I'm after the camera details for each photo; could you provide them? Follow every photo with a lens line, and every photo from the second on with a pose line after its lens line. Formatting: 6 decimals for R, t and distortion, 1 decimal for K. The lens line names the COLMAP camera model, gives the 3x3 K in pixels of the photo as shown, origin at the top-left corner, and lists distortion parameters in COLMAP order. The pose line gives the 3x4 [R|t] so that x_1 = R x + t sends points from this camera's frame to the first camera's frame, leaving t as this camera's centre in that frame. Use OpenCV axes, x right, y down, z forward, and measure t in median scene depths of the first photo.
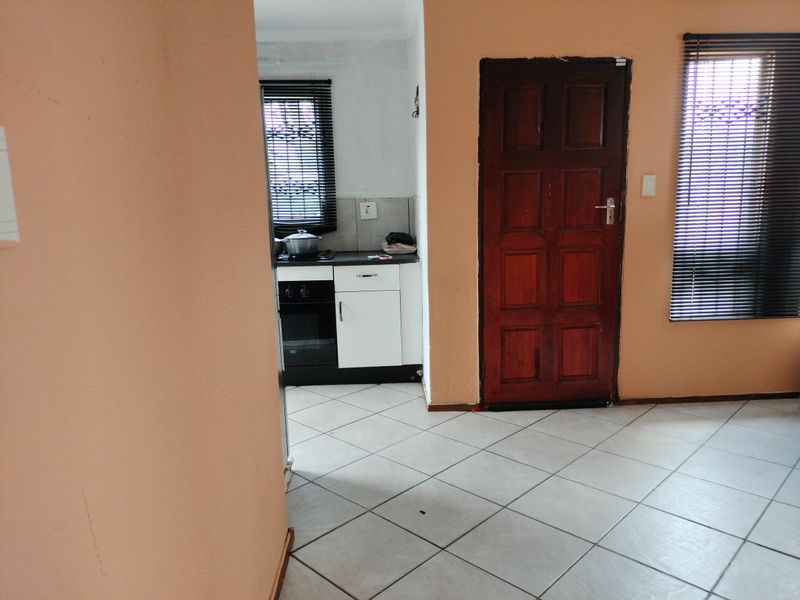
lens RADIAL K [[604.0, 0, 400.0], [0, 604.0, 300.0], [0, 0, 1]] dist [-0.001194, -0.003005]
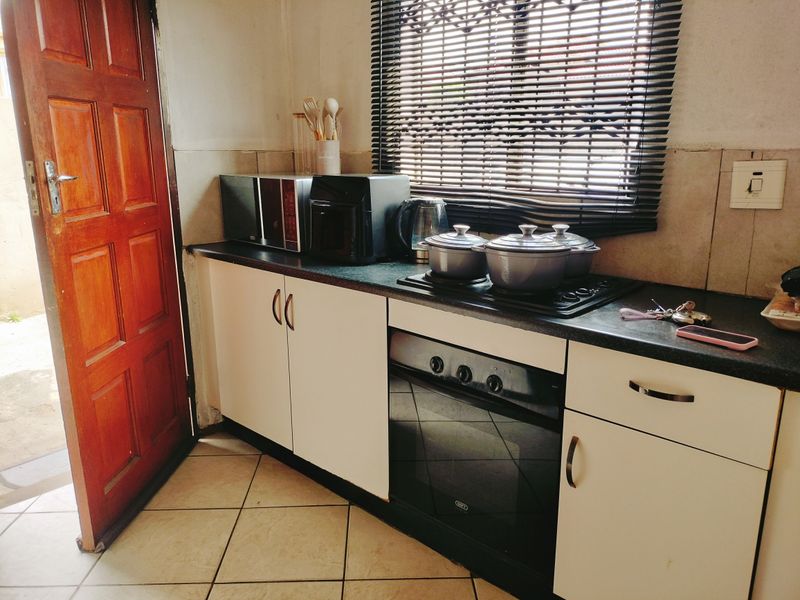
lens RADIAL K [[604.0, 0, 400.0], [0, 604.0, 300.0], [0, 0, 1]] dist [-0.001194, -0.003005]
pose [[0.708315, 0.191640, -0.679385, 0.053894], [-0.133817, 0.981445, 0.137329, -0.105799], [0.693097, -0.006359, 0.720816, 0.619201]]
